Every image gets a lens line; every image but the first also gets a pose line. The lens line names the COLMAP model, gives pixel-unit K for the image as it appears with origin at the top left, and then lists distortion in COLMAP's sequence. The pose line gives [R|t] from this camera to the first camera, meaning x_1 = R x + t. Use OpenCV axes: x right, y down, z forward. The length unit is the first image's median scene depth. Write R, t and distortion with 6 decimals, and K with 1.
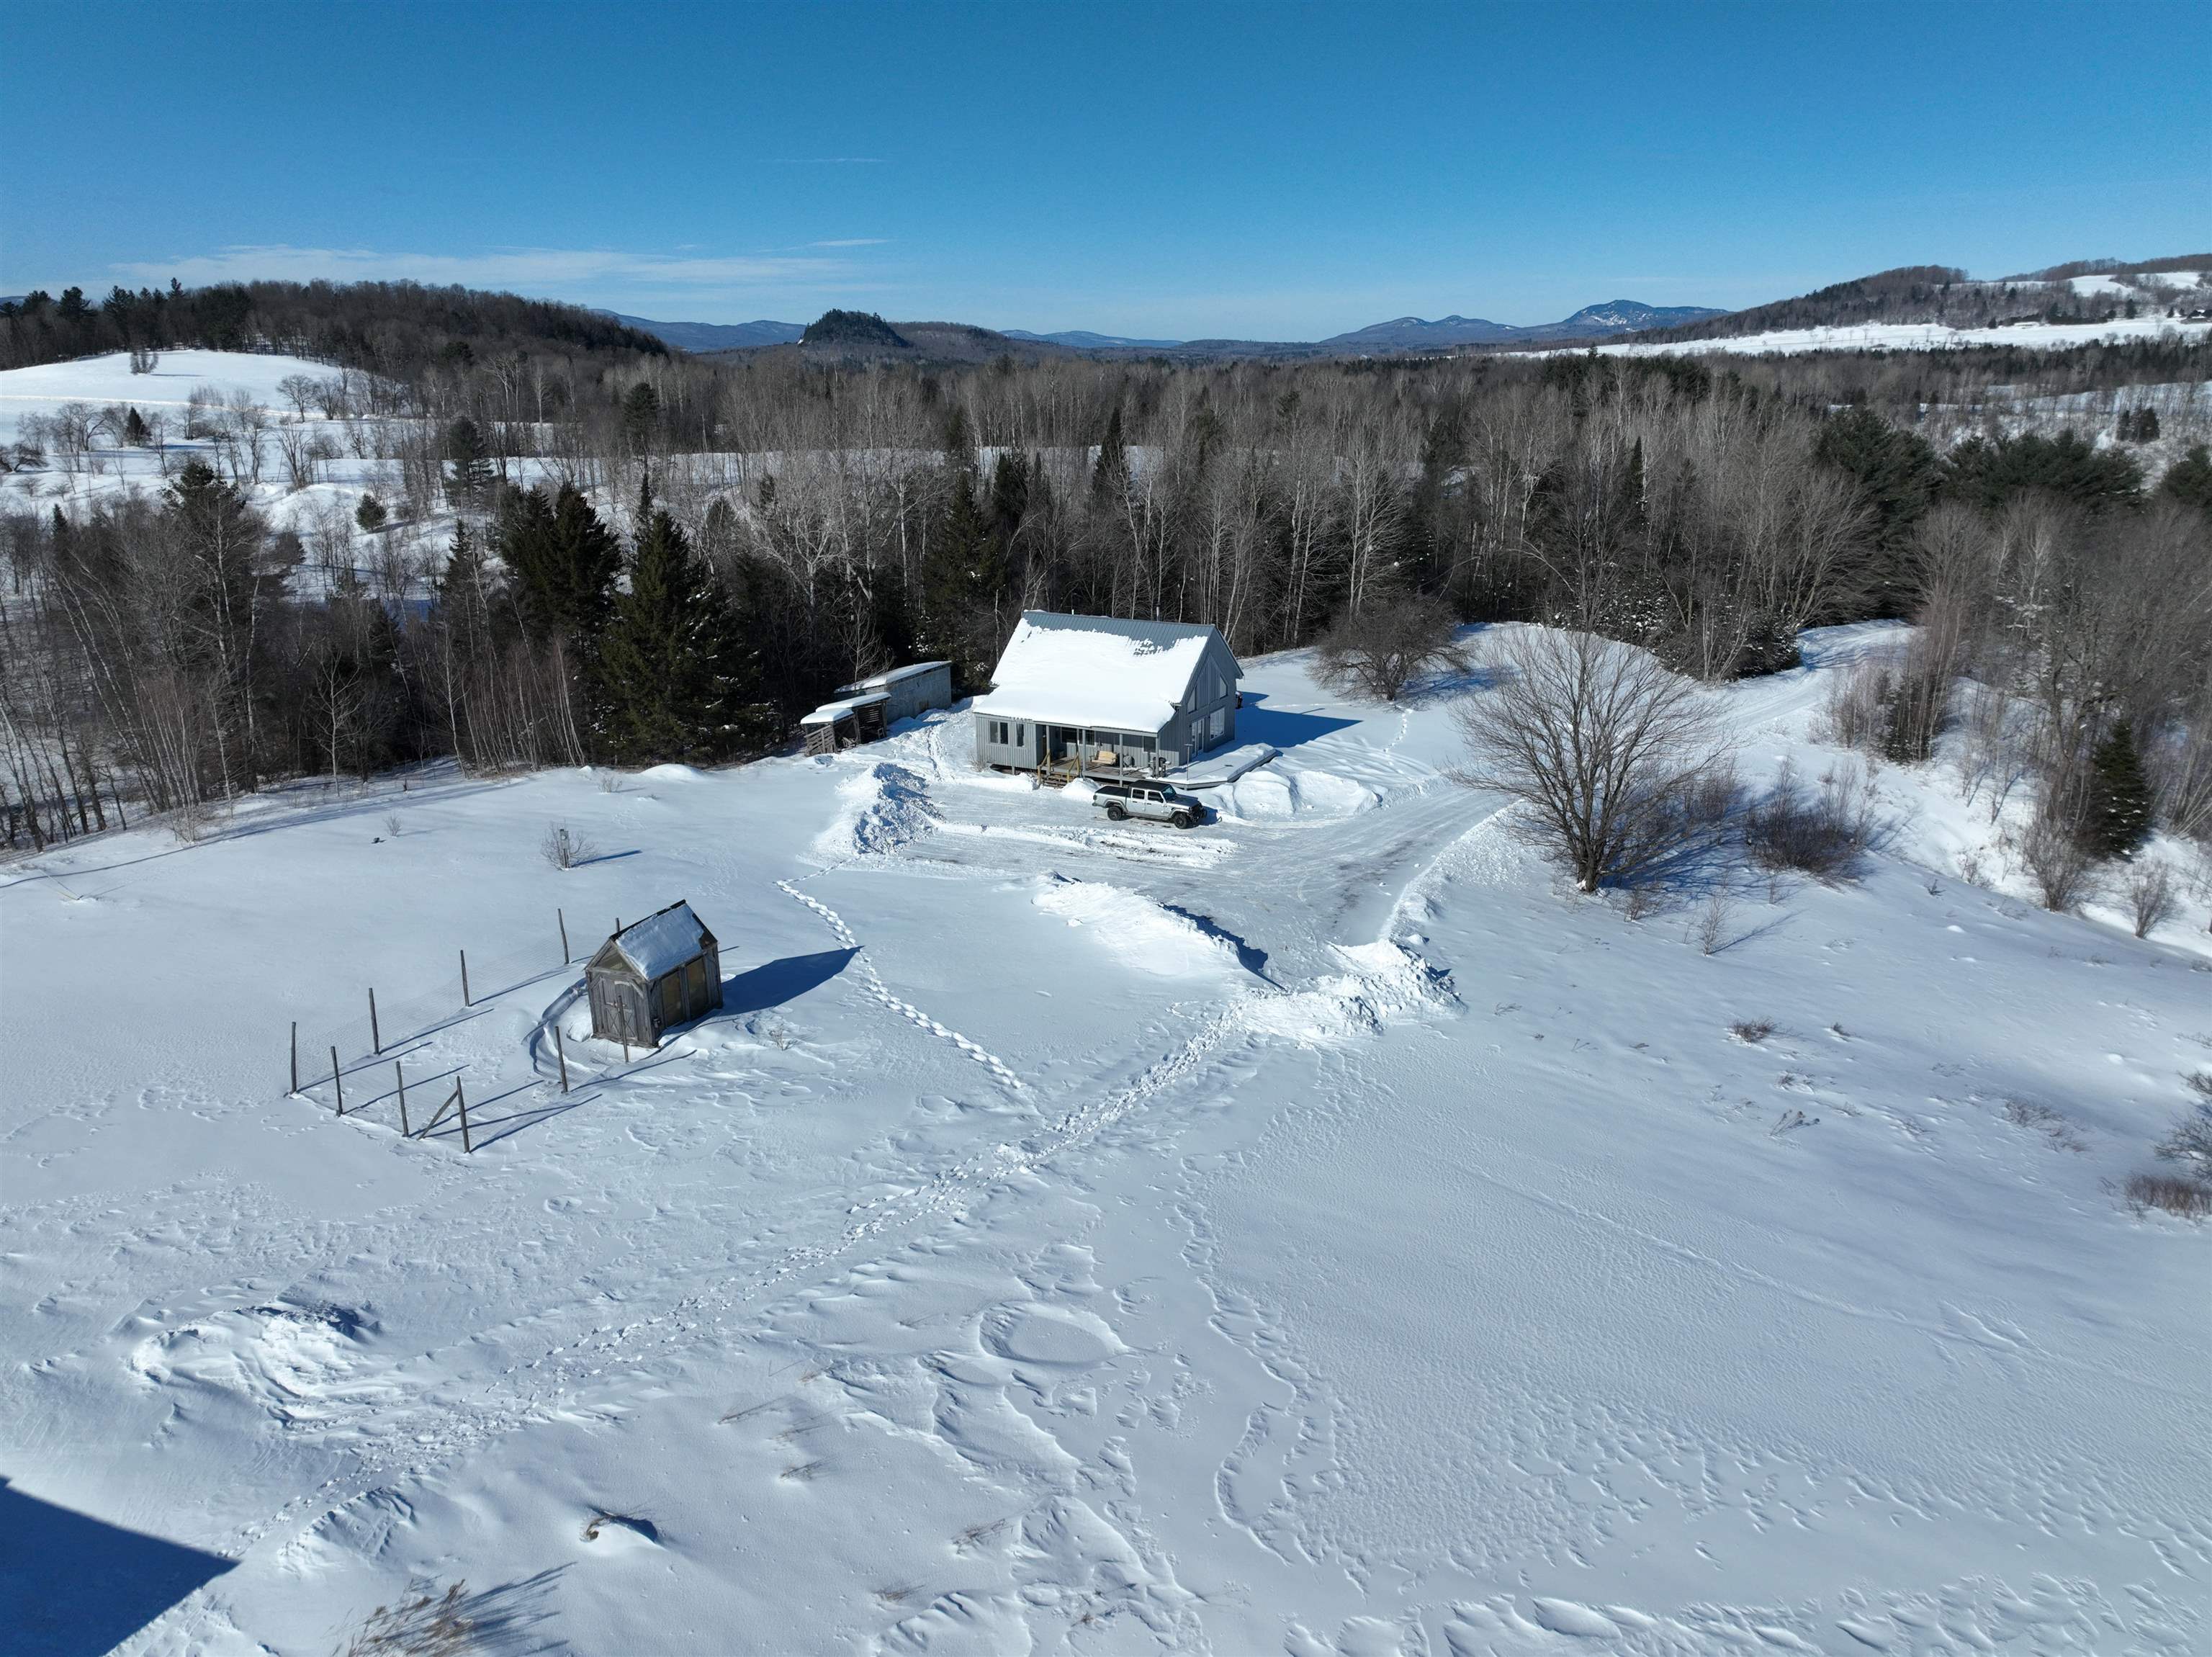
lens RADIAL K [[1552.7, 0, 1114.3], [0, 1552.7, 841.0], [0, 0, 1]] dist [0.003217, 0.017827]
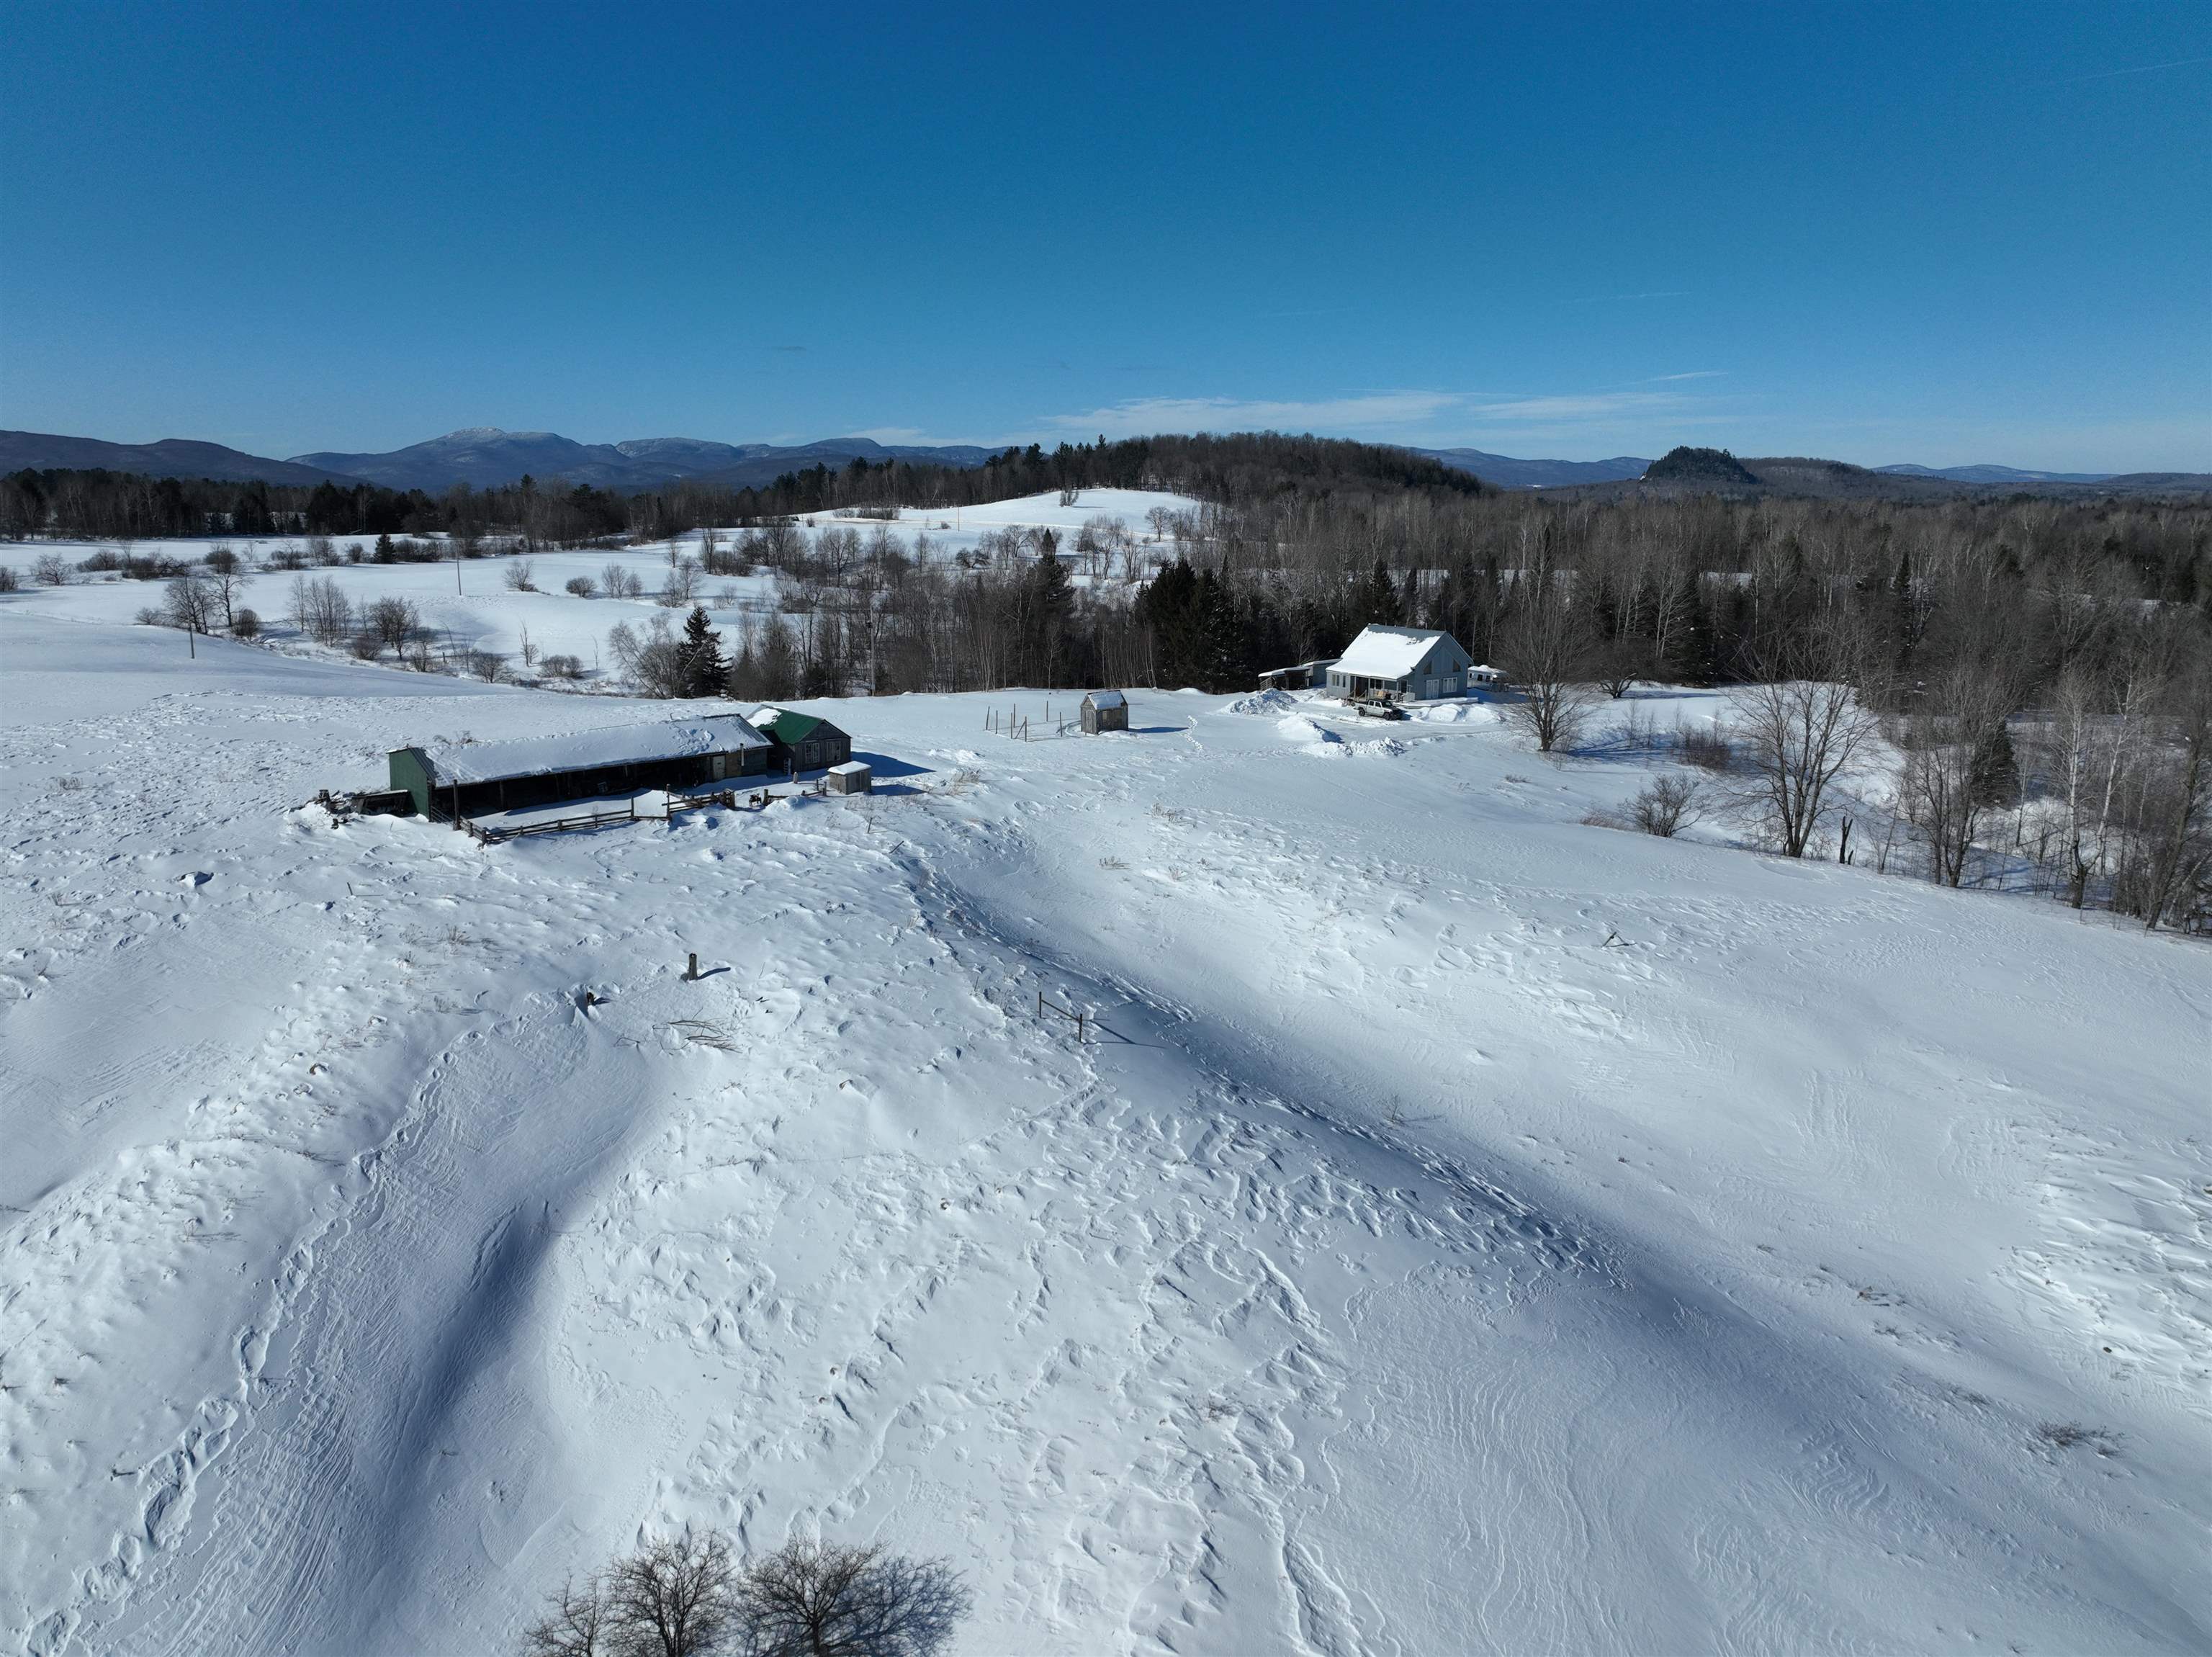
lens RADIAL K [[1552.7, 0, 1094.0], [0, 1552.7, 829.7], [0, 0, 1]] dist [0.003217, 0.017827]
pose [[0.862519, 0.110058, -0.493911, 0.071767], [-0.153221, 0.987044, -0.047628, 0.028328], [0.482270, 0.116757, 0.868207, -0.092326]]
